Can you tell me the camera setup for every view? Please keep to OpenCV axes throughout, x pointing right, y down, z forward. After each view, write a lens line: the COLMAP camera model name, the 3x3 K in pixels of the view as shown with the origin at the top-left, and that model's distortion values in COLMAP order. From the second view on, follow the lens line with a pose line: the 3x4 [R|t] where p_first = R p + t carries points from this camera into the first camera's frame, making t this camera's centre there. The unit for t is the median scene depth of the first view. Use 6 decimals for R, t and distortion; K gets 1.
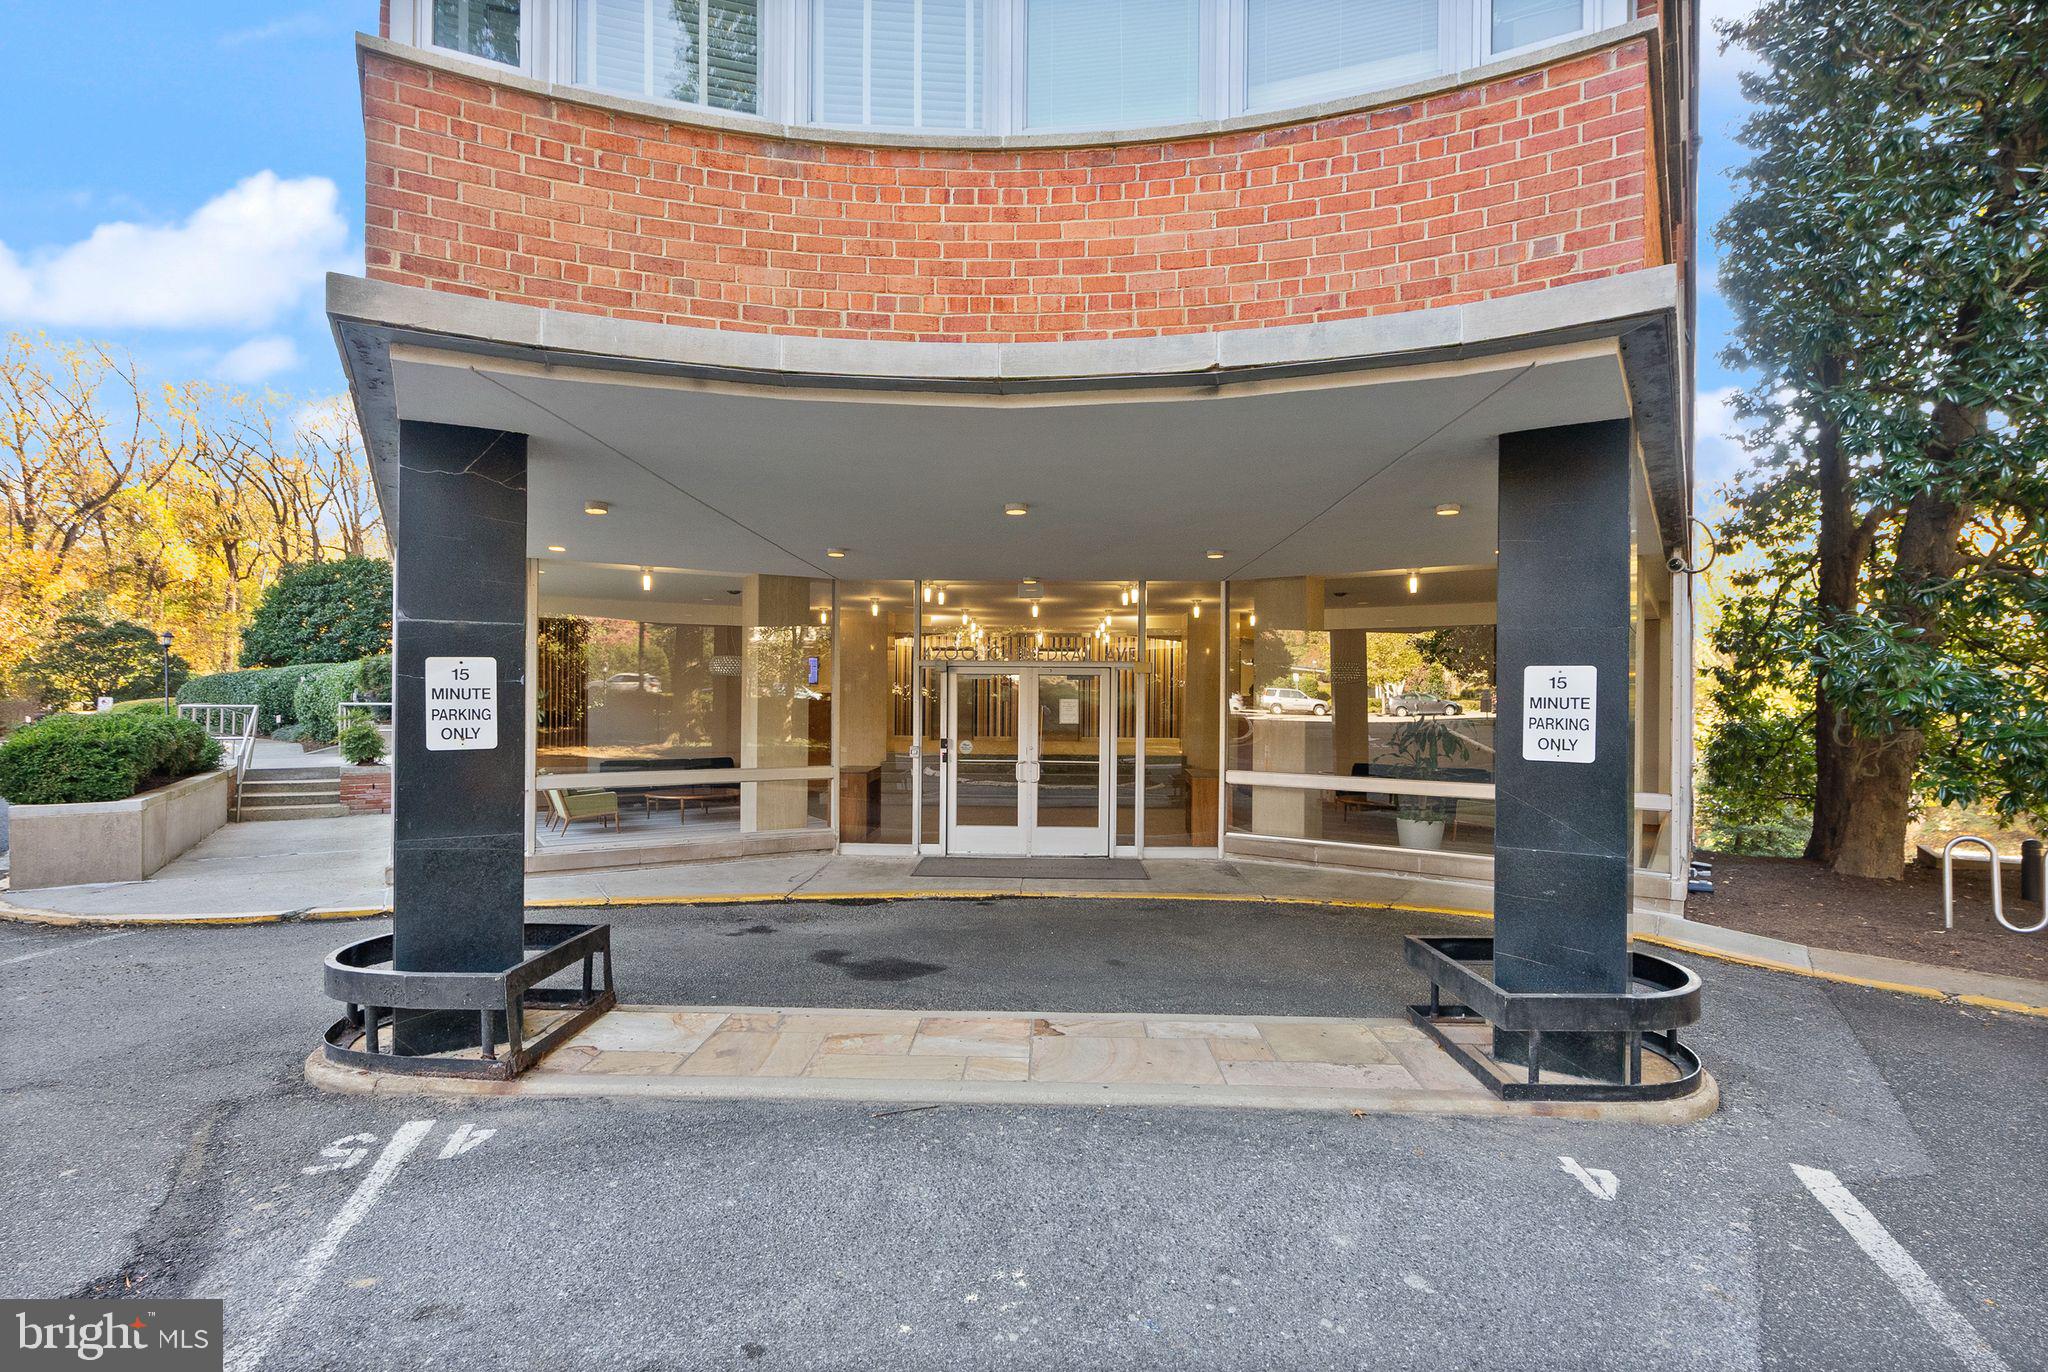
lens RADIAL K [[984.1, 0, 1031.9], [0, 984.1, 703.8], [0, 0, 1]] dist [-0.003340, 0.000123]
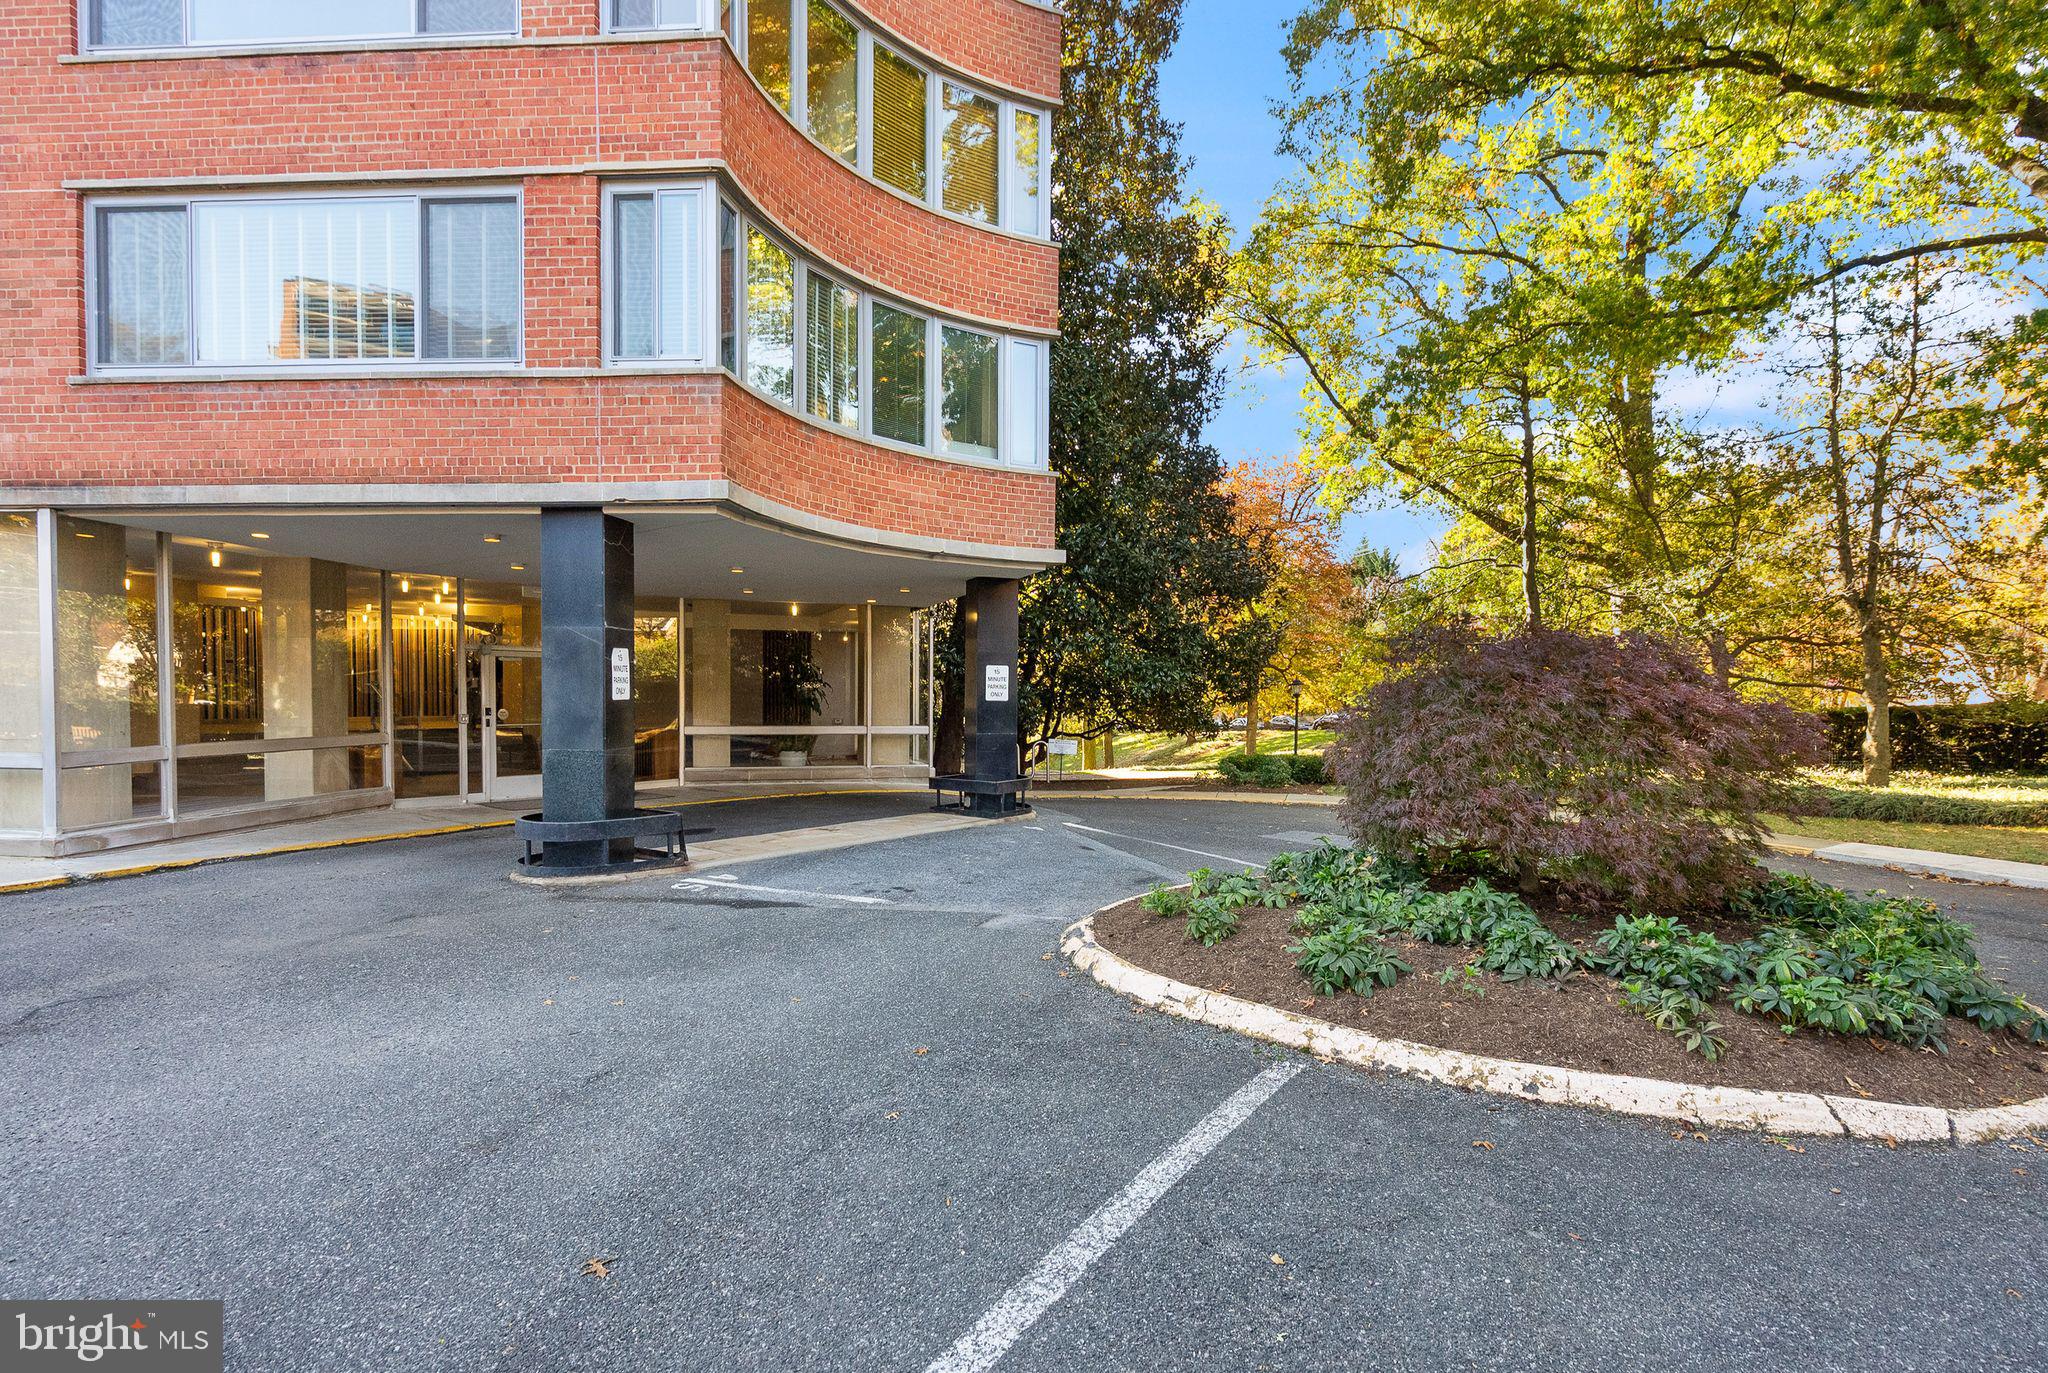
lens RADIAL K [[1002.4, 0, 1024.5], [0, 1002.4, 702.3], [0, 0, 1]] dist [-0.014165, 0.000904]
pose [[0.578285, -0.011521, 0.815753, -0.731388], [0.001197, 0.999911, 0.013273, 0.012396], [-0.815834, -0.006699, 0.578248, -0.291749]]
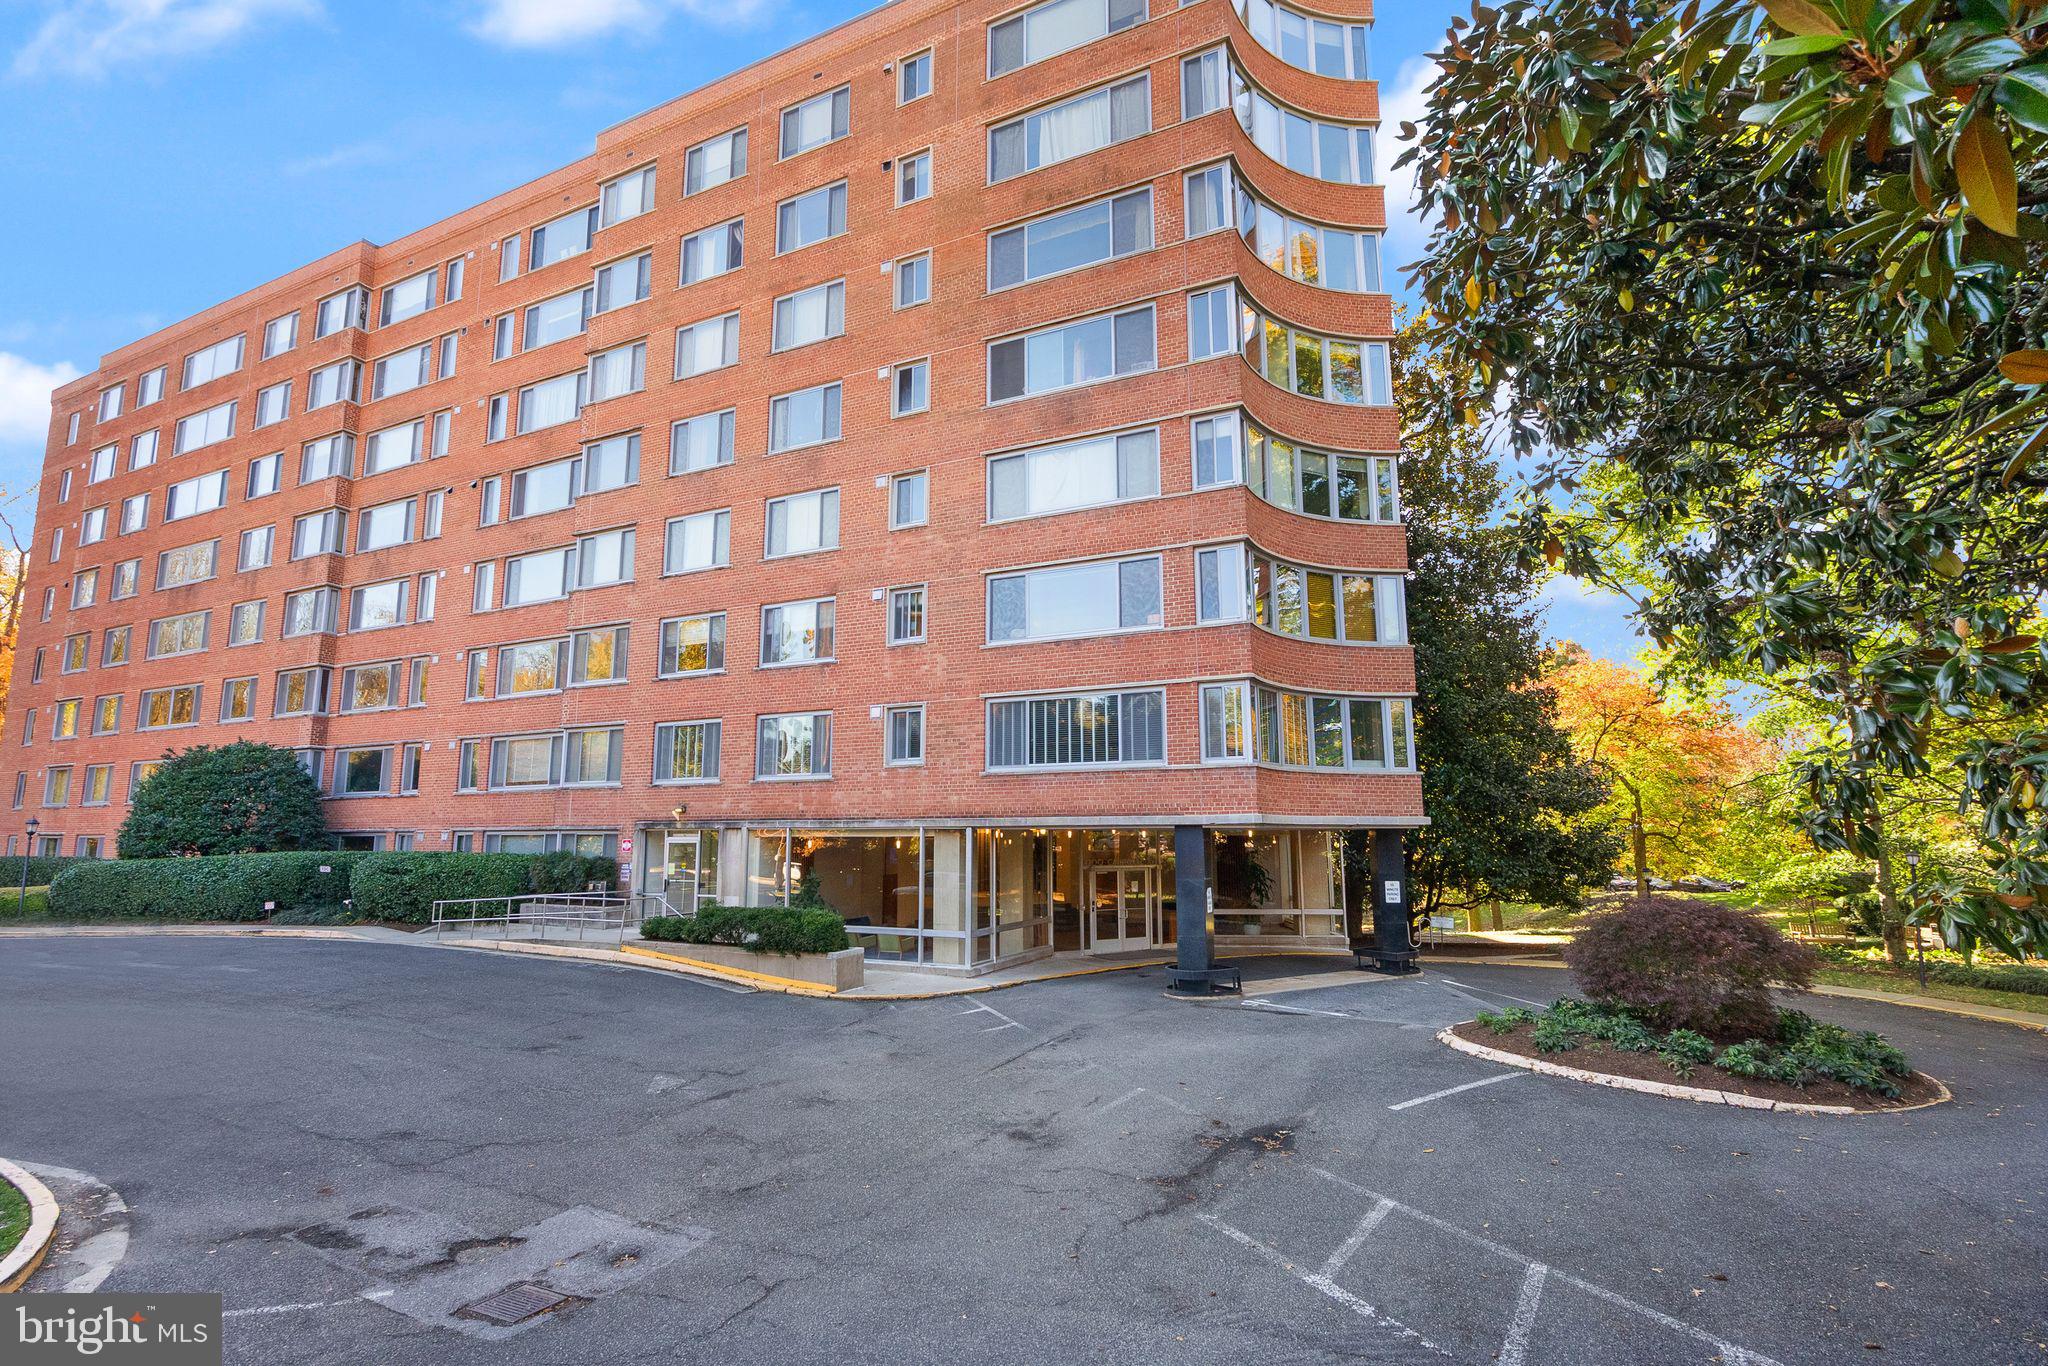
lens RADIAL K [[984.1, 0, 1016.6], [0, 984.1, 684.0], [0, 0, 1]] dist [-0.003340, 0.000123]
pose [[0.835933, 0.073679, 0.543863, -1.509819], [0.010892, 0.988526, -0.150661, -0.119591], [-0.548723, 0.131866, 0.825539, -0.843476]]
